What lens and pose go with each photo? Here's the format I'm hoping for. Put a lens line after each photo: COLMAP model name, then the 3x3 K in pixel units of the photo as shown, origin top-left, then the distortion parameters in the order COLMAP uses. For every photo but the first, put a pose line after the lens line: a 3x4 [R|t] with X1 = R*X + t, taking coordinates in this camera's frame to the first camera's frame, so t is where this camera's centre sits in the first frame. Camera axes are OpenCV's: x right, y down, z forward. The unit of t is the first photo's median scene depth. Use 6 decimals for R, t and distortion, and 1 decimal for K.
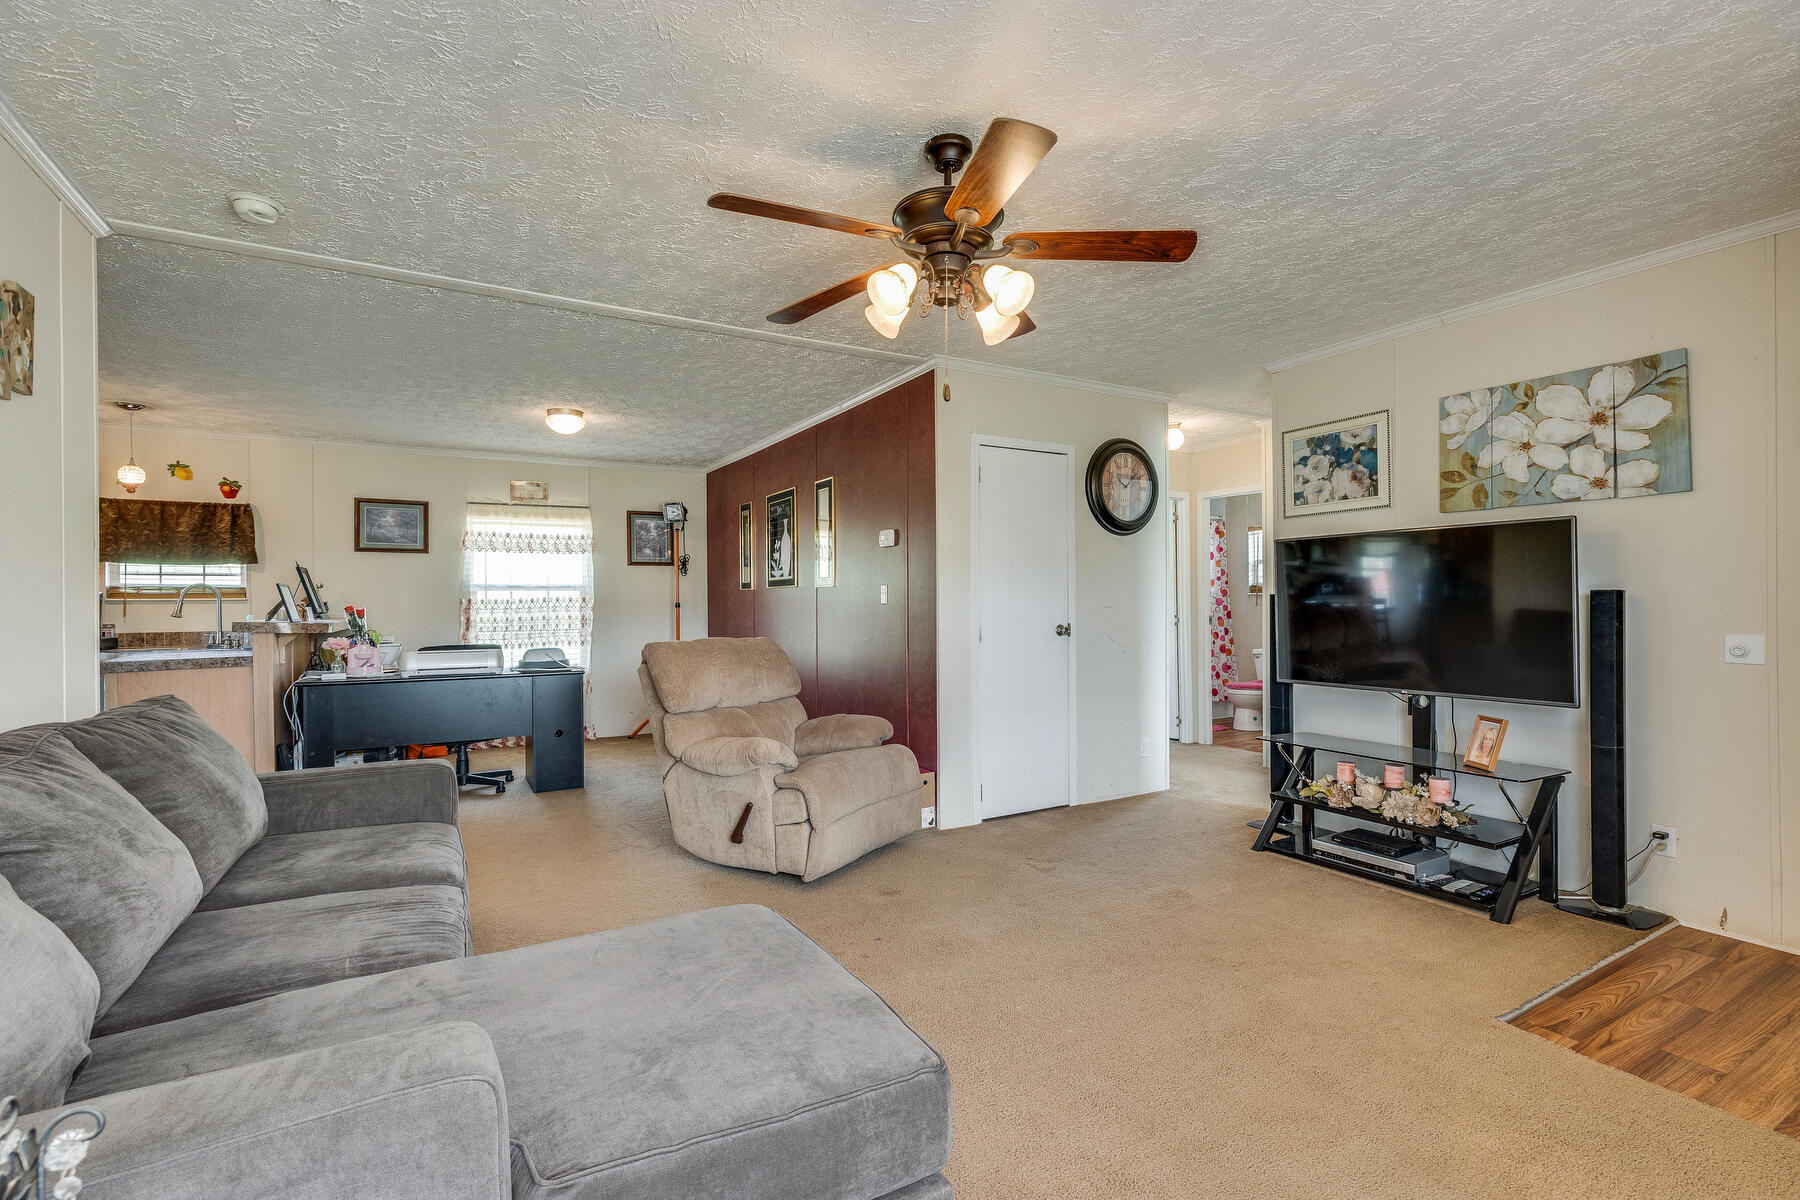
lens RADIAL K [[810.7, 0, 898.6], [0, 810.7, 600.7], [0, 0, 1]] dist [0.003301, 0.000472]
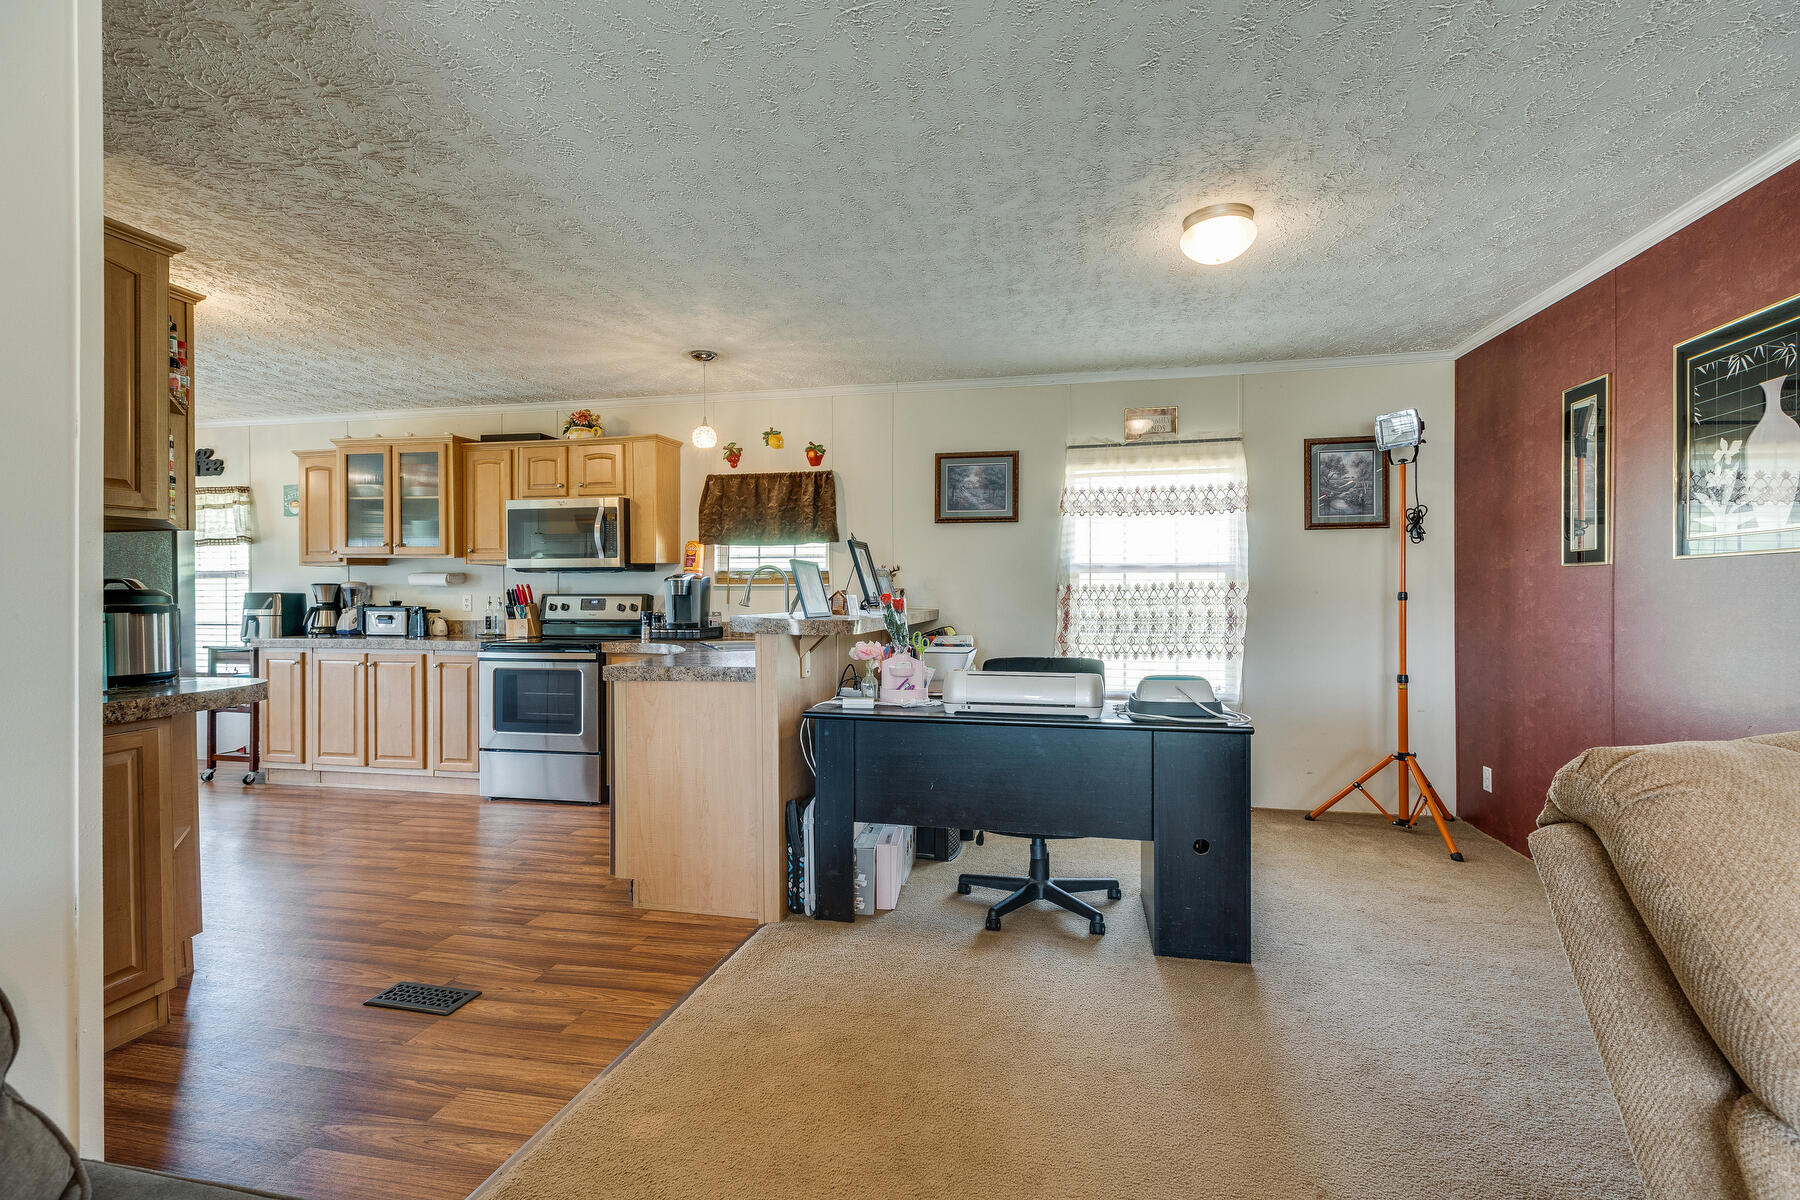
lens RADIAL K [[810.7, 0, 900.3], [0, 810.7, 598.4], [0, 0, 1]] dist [0.003301, 0.000472]
pose [[0.746946, 0.010368, -0.664803, -0.192514], [-0.003520, 0.999926, 0.011640, 0.002136], [0.664875, -0.006354, 0.746928, 0.426434]]
